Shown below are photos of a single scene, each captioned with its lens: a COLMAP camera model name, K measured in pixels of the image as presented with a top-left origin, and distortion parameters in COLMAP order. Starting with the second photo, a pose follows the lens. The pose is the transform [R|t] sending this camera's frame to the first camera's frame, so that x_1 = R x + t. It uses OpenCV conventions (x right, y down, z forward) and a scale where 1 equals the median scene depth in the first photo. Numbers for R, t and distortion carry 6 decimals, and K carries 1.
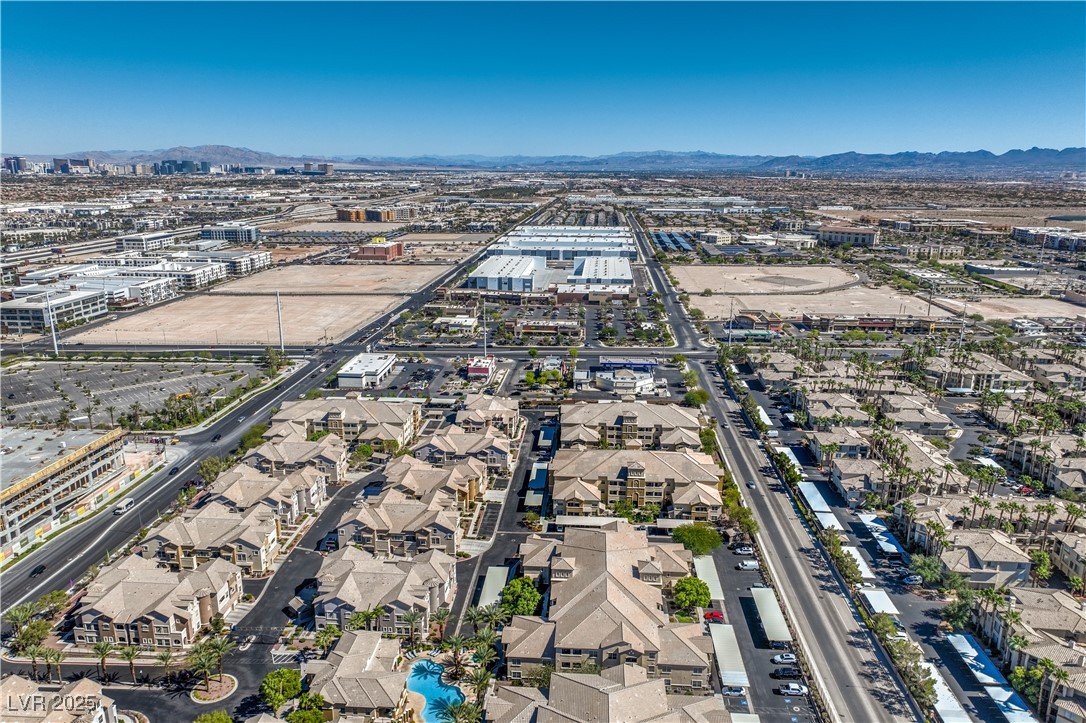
lens RADIAL K [[769.7, 0, 546.9], [0, 769.7, 357.8], [0, 0, 1]] dist [-0.001333, 0.017331]
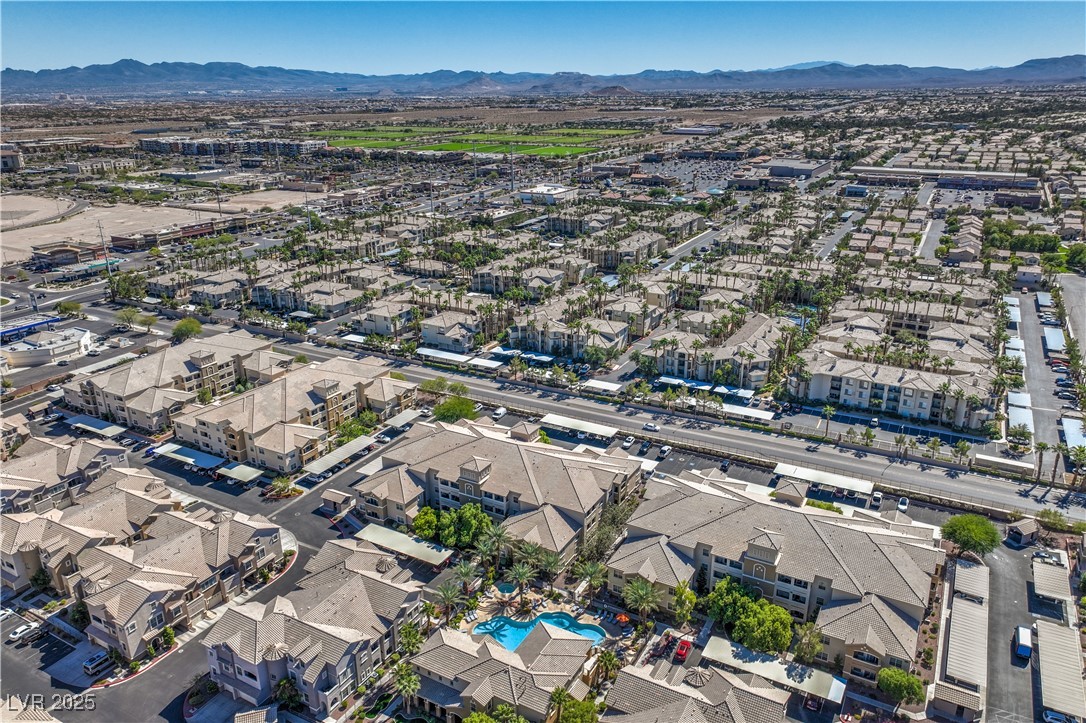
lens RADIAL K [[769.7, 0, 547.4], [0, 769.7, 357.1], [0, 0, 1]] dist [-0.001333, 0.017331]
pose [[0.424799, -0.312774, 0.849540, -0.202230], [0.235201, 0.944326, 0.230062, -0.011336], [-0.874200, 0.102083, 0.474714, 0.147733]]
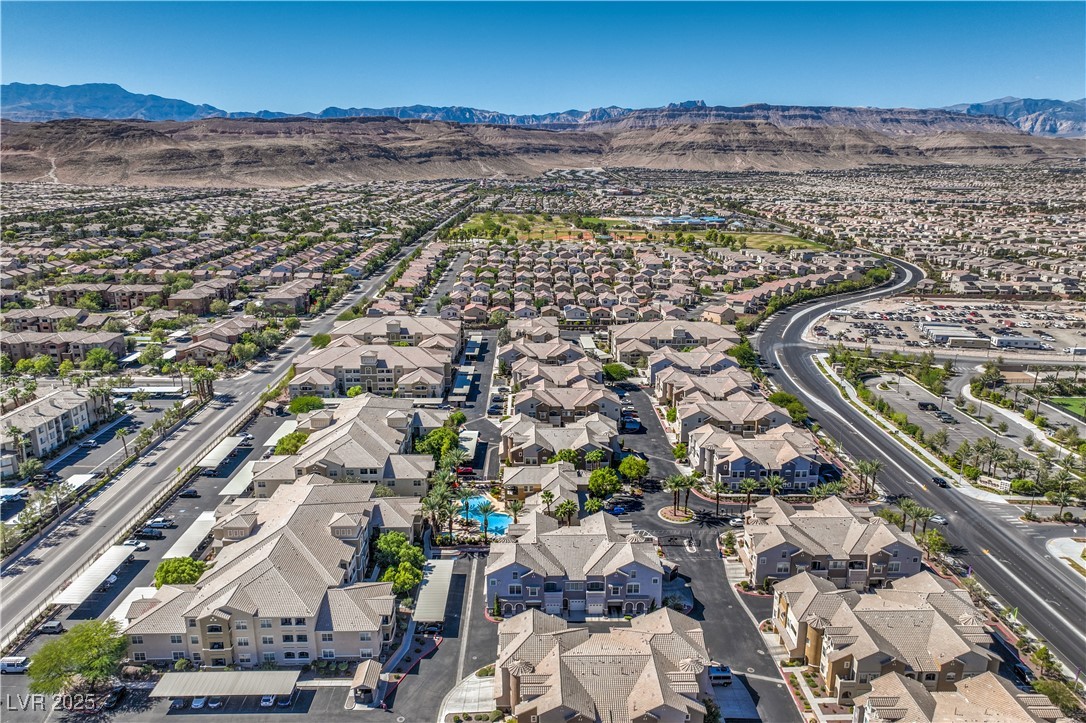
lens RADIAL K [[769.7, 0, 545.8], [0, 769.7, 359.3], [0, 0, 1]] dist [-0.001333, 0.017331]
pose [[-0.996016, 0.014909, -0.087923, -0.036999], [-0.030189, 0.871347, 0.489738, -0.088349], [0.083913, 0.490441, -0.867425, 0.499234]]
